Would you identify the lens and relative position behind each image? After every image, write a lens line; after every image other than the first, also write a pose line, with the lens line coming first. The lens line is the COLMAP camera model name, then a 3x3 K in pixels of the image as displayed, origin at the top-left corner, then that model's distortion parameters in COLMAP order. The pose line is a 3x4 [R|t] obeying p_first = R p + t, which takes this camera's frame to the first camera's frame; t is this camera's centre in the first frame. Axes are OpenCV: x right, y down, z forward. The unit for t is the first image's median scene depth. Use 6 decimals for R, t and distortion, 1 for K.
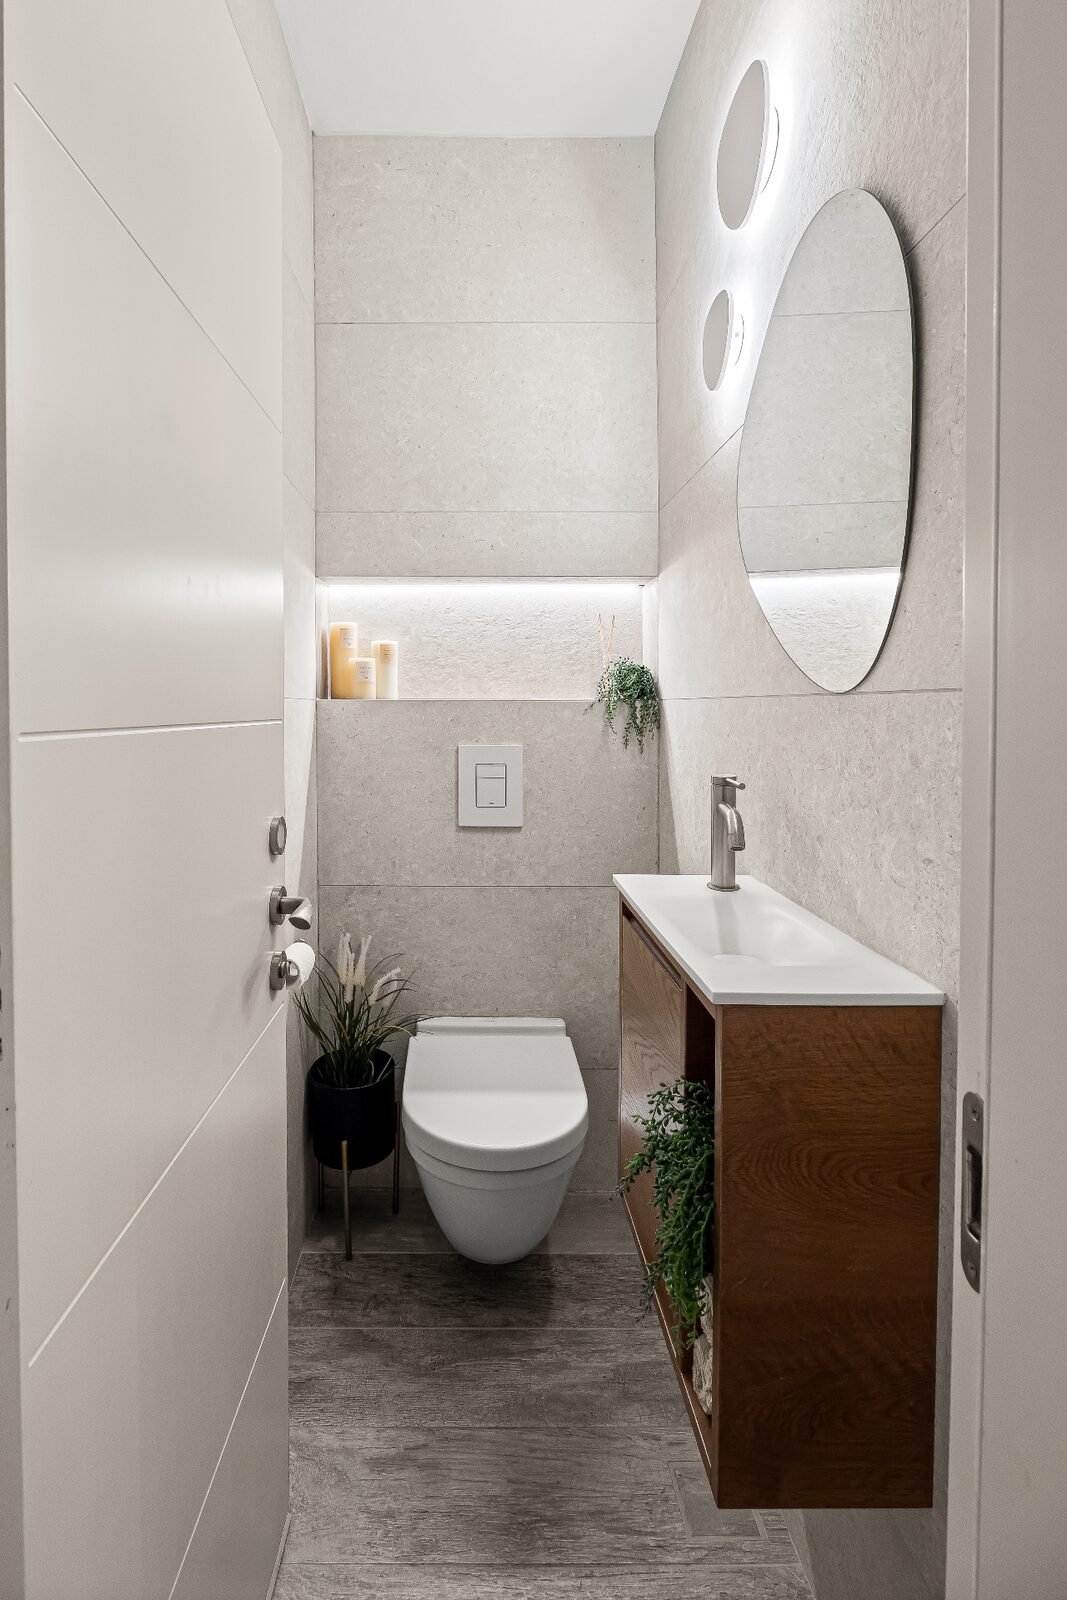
lens RADIAL K [[899.1, 0, 551.5], [0, 899.1, 798.1], [0, 0, 1]] dist [-0.007045, -0.001528]
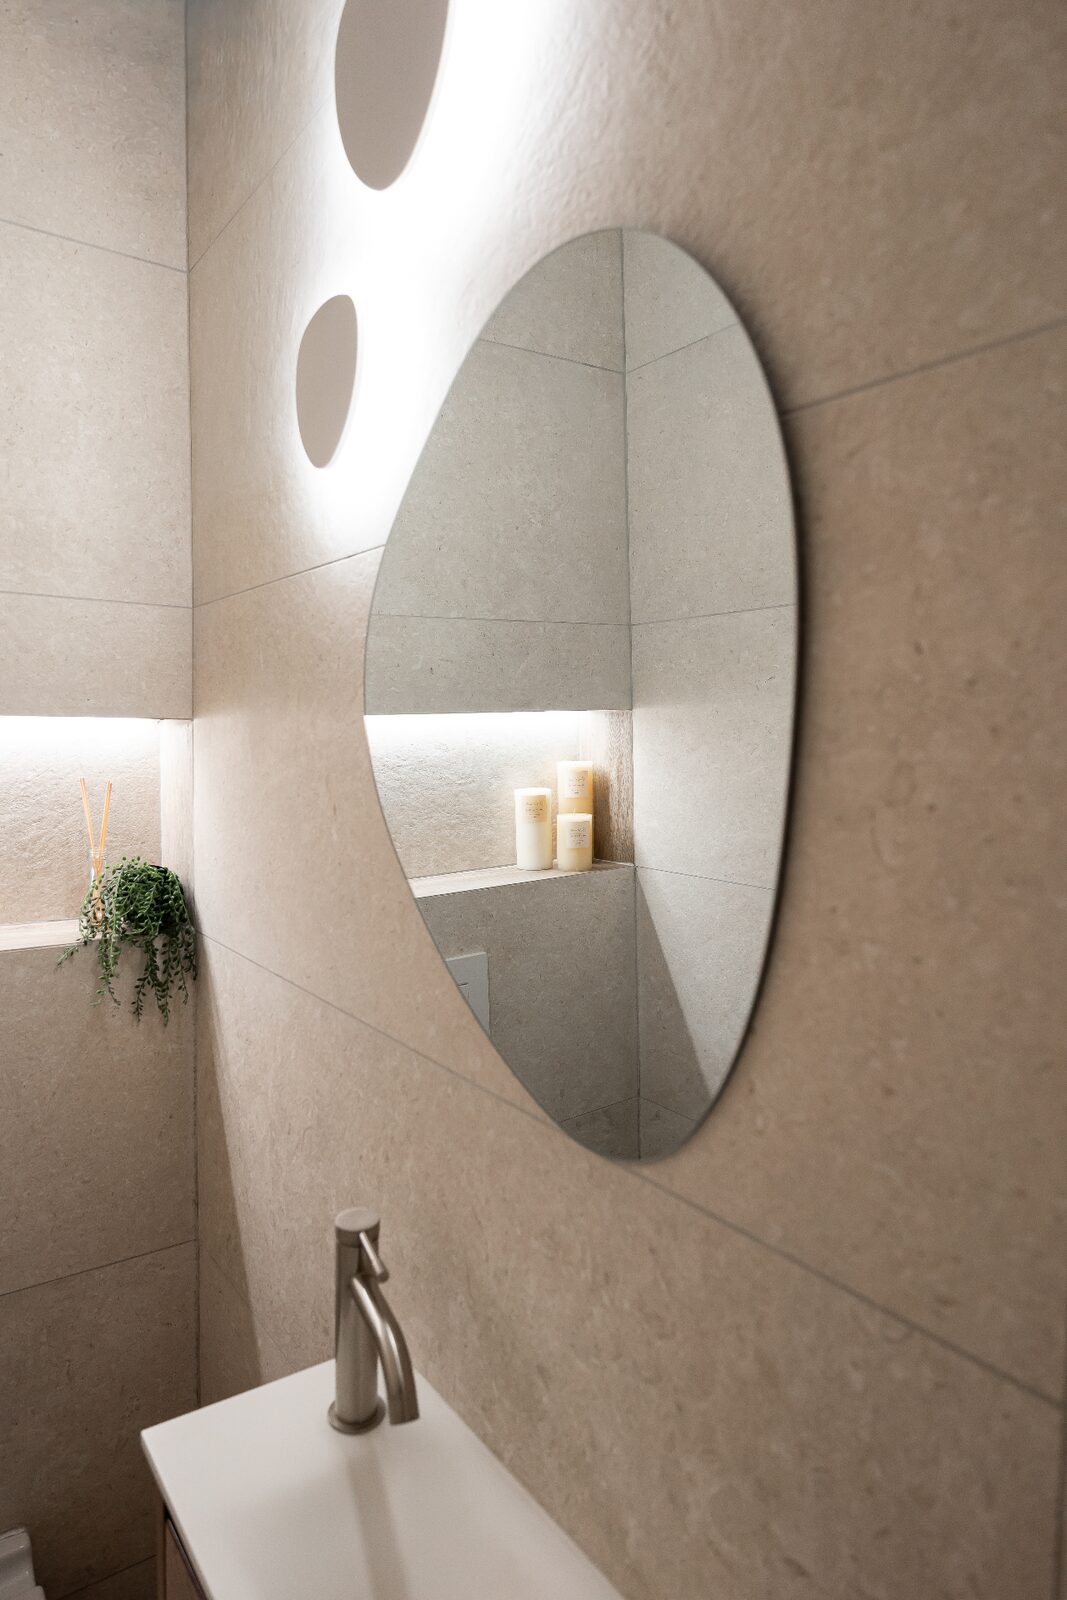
lens RADIAL K [[899.1, 0, 551.5], [0, 899.1, 798.1], [0, 0, 1]] dist [-0.007045, -0.001528]
pose [[0.840075, -0.014975, 0.542263, -0.006141], [-0.035454, 0.995966, 0.082430, -0.259384], [-0.541310, -0.088473, 0.836156, 0.371800]]
